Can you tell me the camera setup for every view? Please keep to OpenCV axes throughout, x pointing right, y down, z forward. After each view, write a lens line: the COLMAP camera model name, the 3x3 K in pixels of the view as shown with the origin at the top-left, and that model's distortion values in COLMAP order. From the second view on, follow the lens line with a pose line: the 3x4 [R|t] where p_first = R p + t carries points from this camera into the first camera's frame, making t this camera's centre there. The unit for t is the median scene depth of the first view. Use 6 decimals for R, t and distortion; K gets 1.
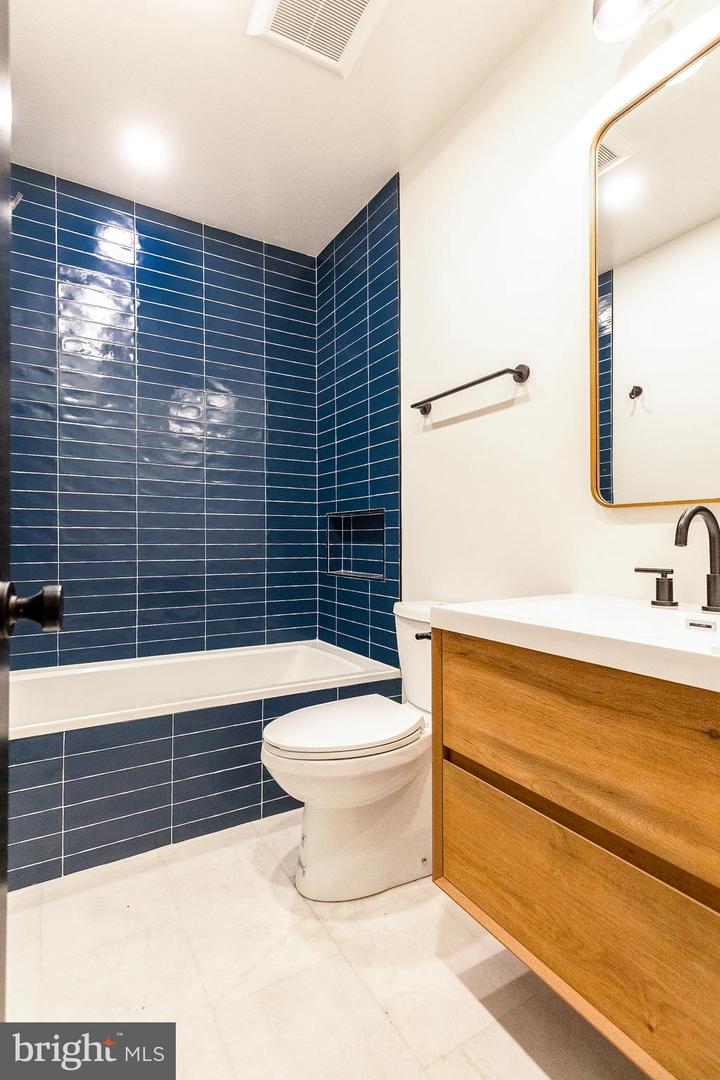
lens RADIAL K [[514.4, 0, 343.7], [0, 514.4, 526.2], [0, 0, 1]] dist [-0.001227, -0.000285]
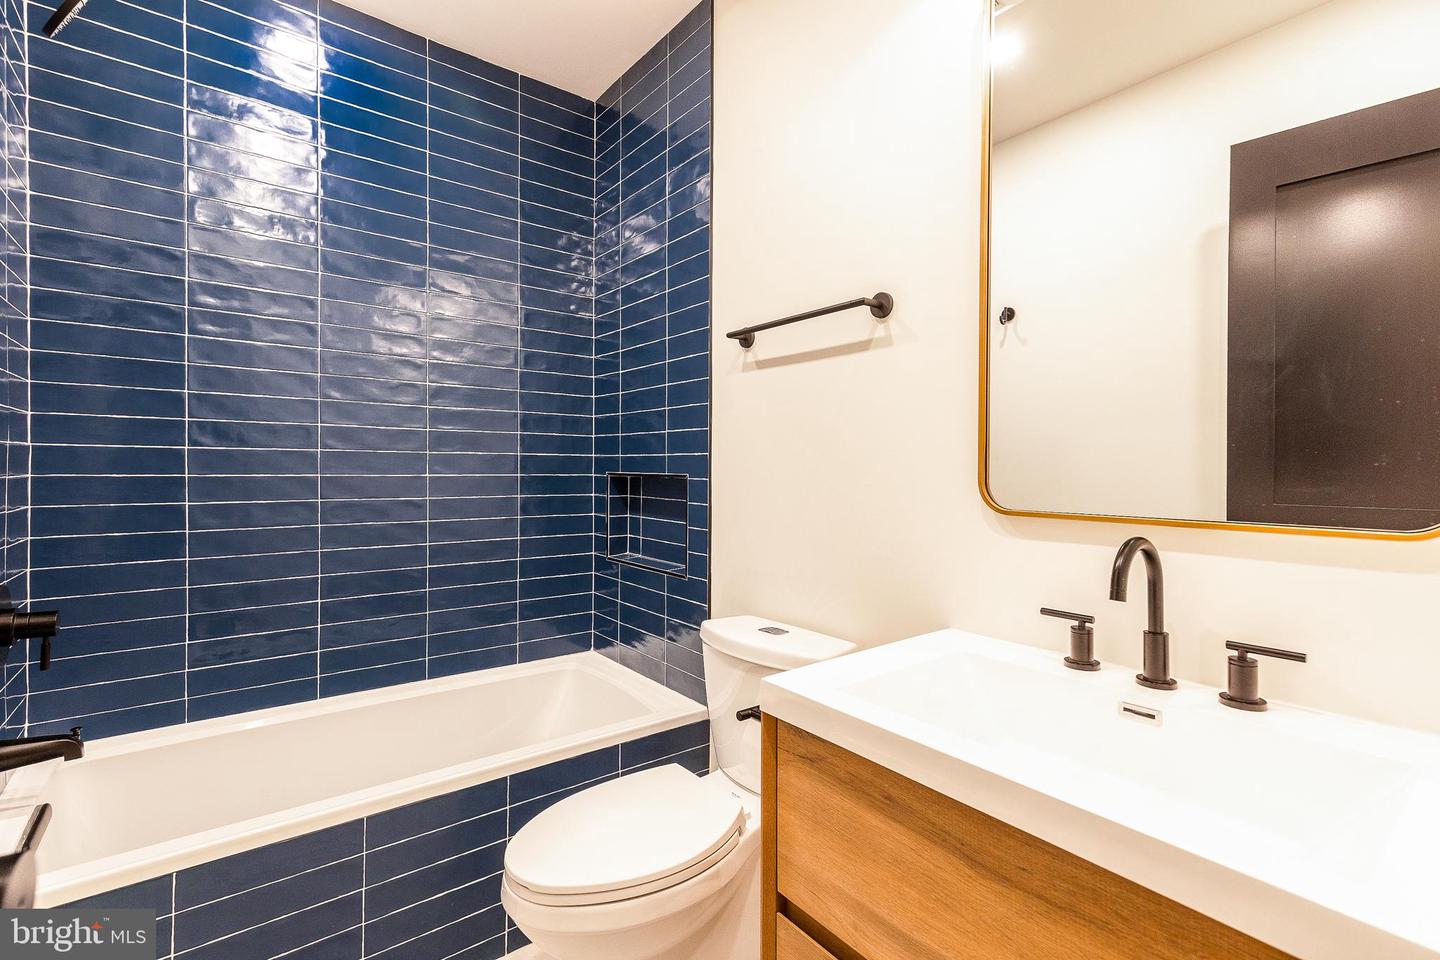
lens RADIAL K [[651.7, 0, 720.0], [0, 651.7, 480.0], [0, 0, 1]] dist [-0.002380, 0.000224]
pose [[0.990549, 0.007980, 0.136926, -0.000685], [-0.014415, 0.998835, 0.046063, -0.061317], [-0.136399, -0.047602, 0.989510, 0.079556]]
